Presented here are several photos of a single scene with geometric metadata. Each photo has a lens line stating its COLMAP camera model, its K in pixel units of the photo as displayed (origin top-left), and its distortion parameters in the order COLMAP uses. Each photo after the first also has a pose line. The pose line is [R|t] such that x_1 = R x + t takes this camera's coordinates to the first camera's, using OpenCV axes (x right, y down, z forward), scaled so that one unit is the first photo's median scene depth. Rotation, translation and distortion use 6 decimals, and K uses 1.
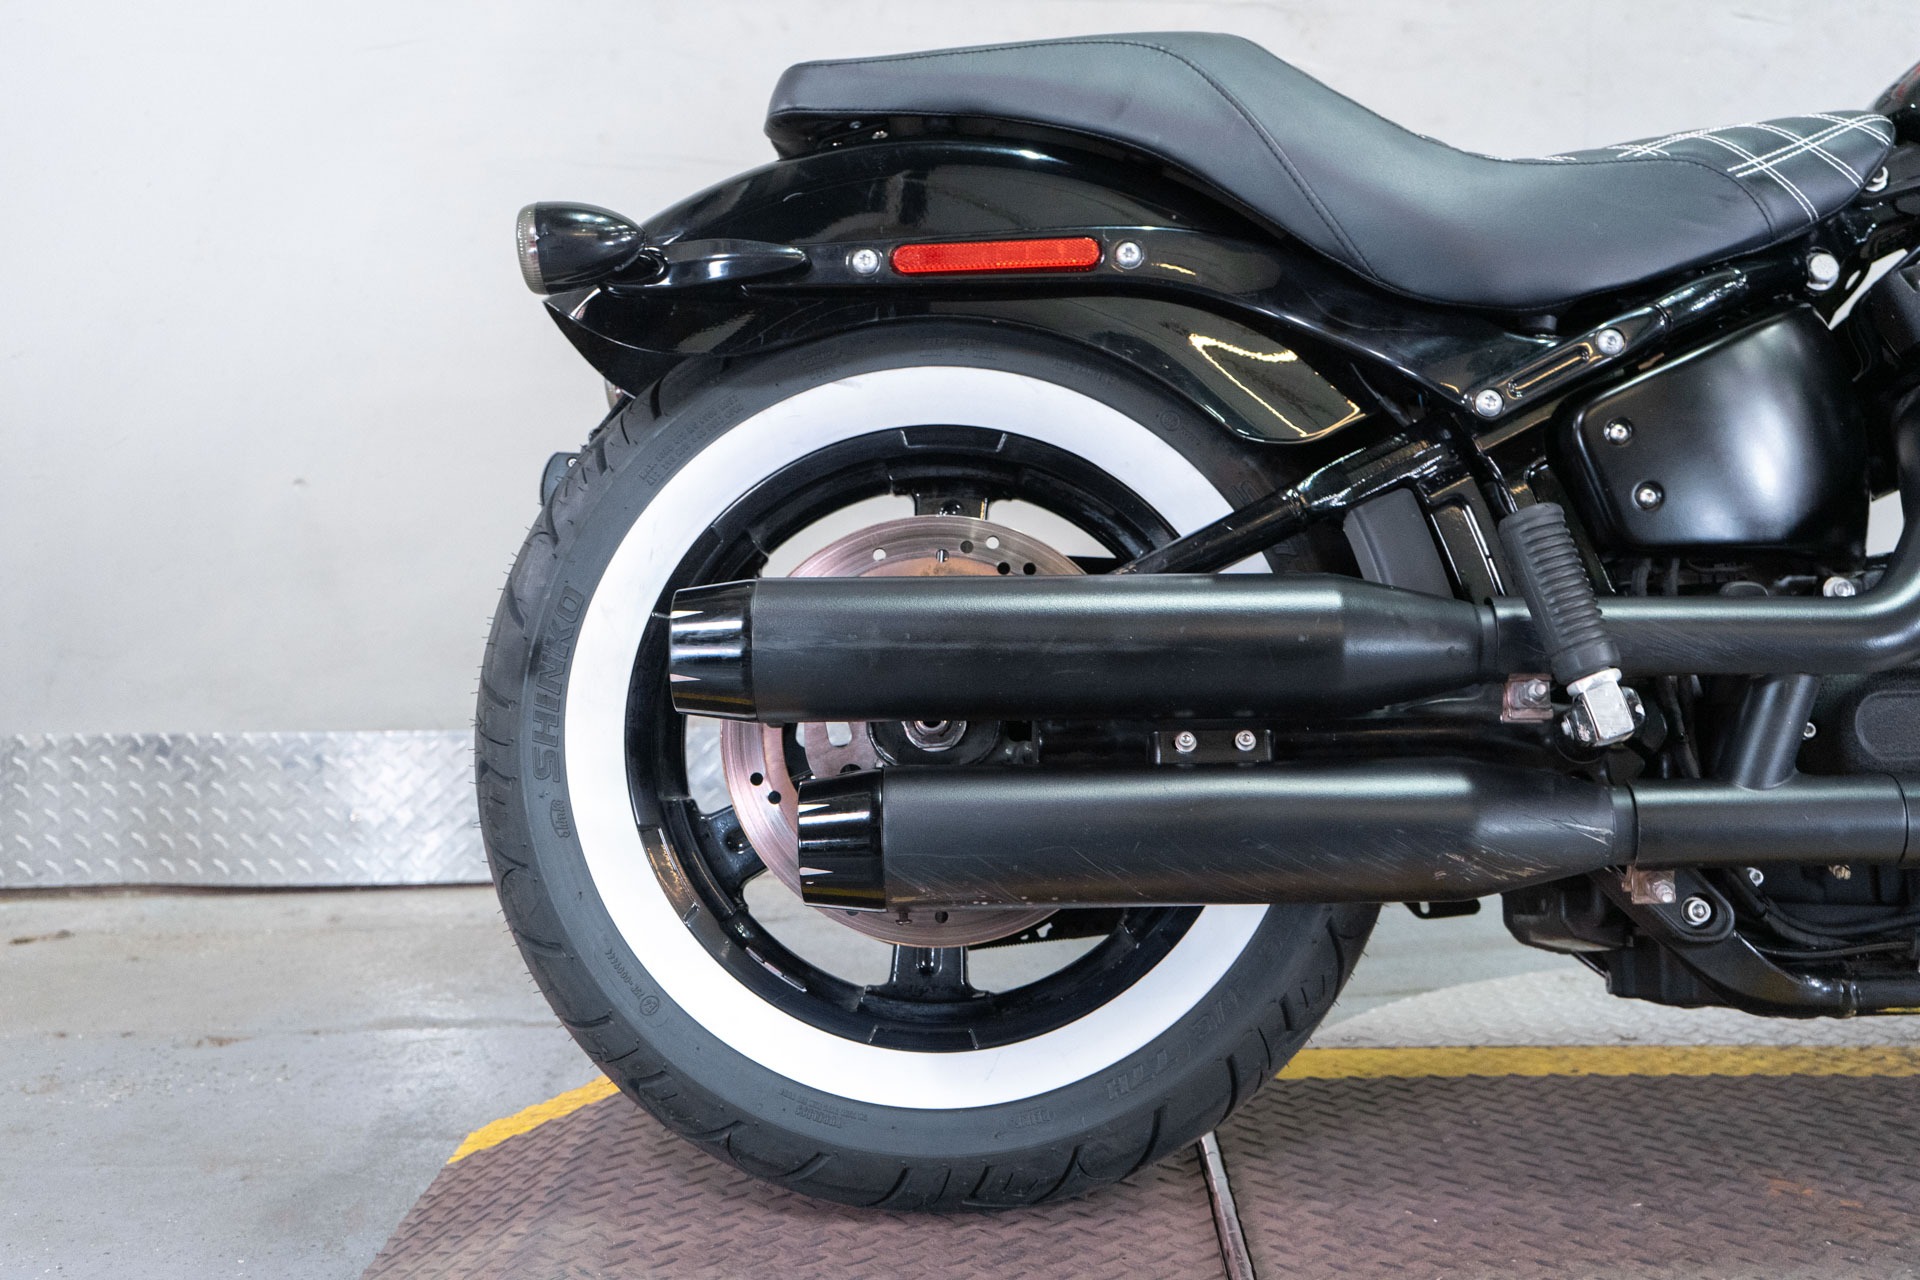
lens RADIAL K [[2216.9, 0, 960.0], [0, 2216.9, 640.0], [0, 0, 1]] dist [0.034587, 0.009639]
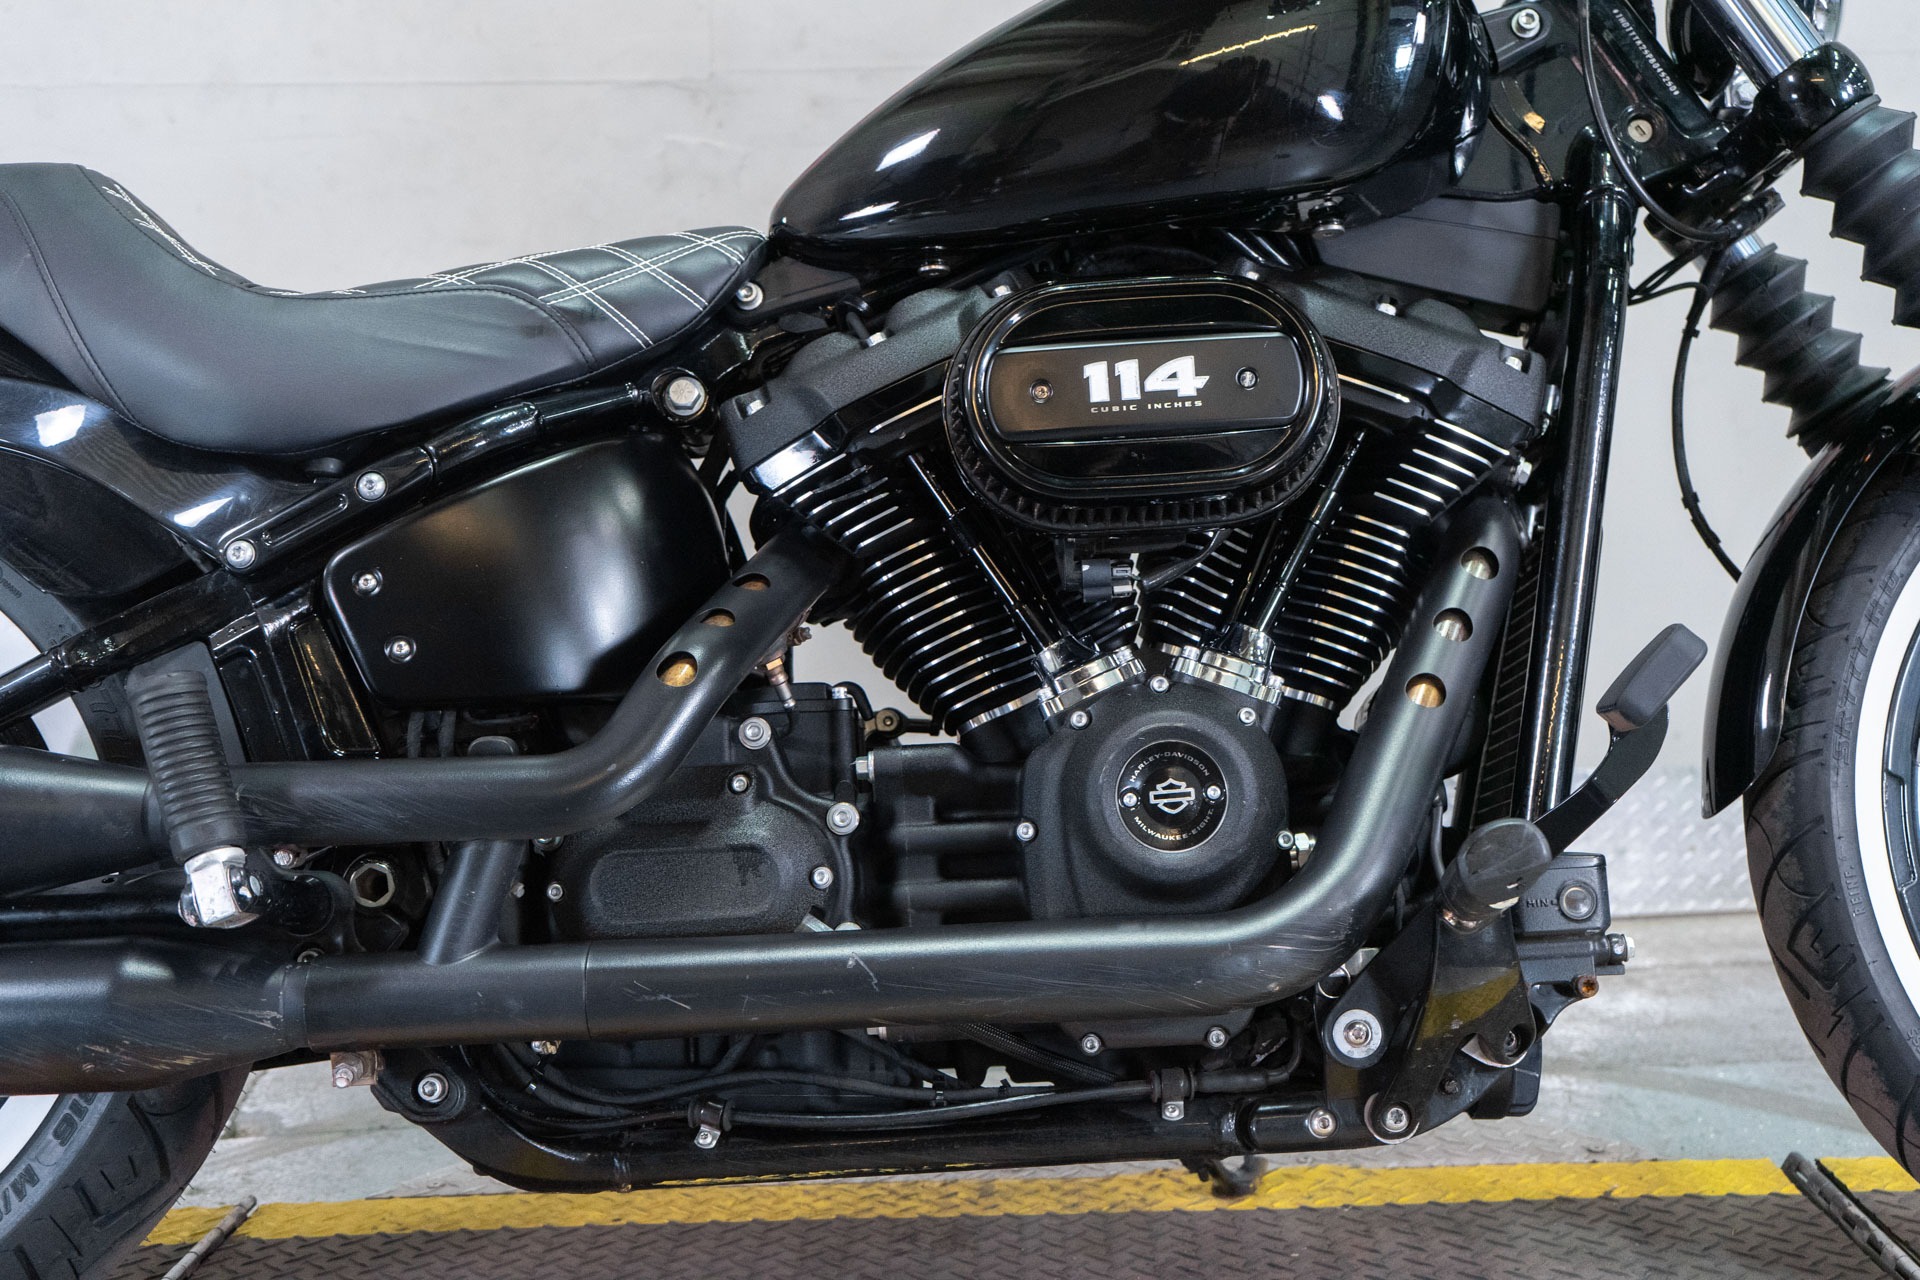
lens RADIAL K [[2216.9, 0, 960.0], [0, 2216.9, 640.0], [0, 0, 1]] dist [0.034587, 0.009639]
pose [[0.999500, -0.026850, -0.016702, 0.541083], [0.026620, 0.999549, -0.013865, -0.046535], [0.017067, 0.013413, 0.999764, 0.052701]]
